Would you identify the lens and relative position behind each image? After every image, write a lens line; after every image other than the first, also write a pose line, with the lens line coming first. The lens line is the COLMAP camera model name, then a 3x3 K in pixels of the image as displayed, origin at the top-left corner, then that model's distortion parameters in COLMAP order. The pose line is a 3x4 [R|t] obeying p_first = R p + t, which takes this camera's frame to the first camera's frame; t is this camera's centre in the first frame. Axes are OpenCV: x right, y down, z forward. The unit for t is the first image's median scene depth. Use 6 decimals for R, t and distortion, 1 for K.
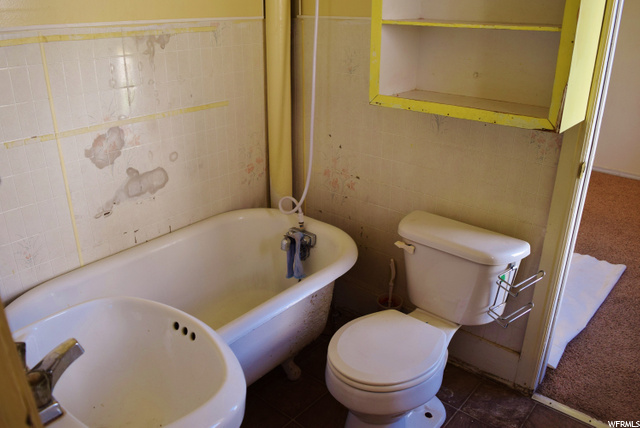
lens RADIAL K [[504.3, 0, 319.3], [0, 504.3, 213.5], [0, 0, 1]] dist [-0.093847, 0.016157]
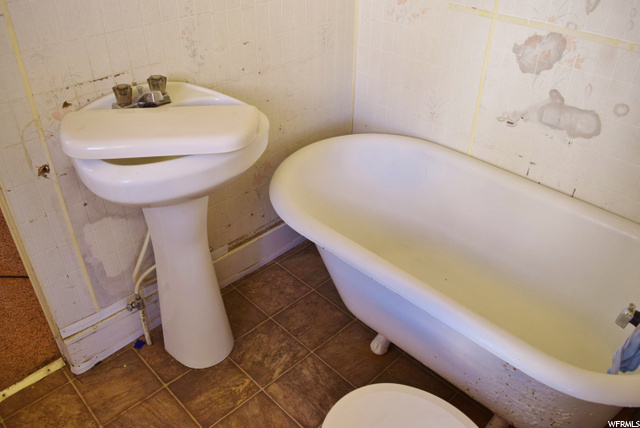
lens RADIAL K [[504.3, 0, 319.7], [0, 504.3, 214.4], [0, 0, 1]] dist [-0.093847, 0.016157]
pose [[-0.081150, 0.569162, -0.818211, 0.411747], [-0.389503, 0.737529, 0.551670, -0.232653], [0.917443, 0.363464, 0.161840, 0.595859]]
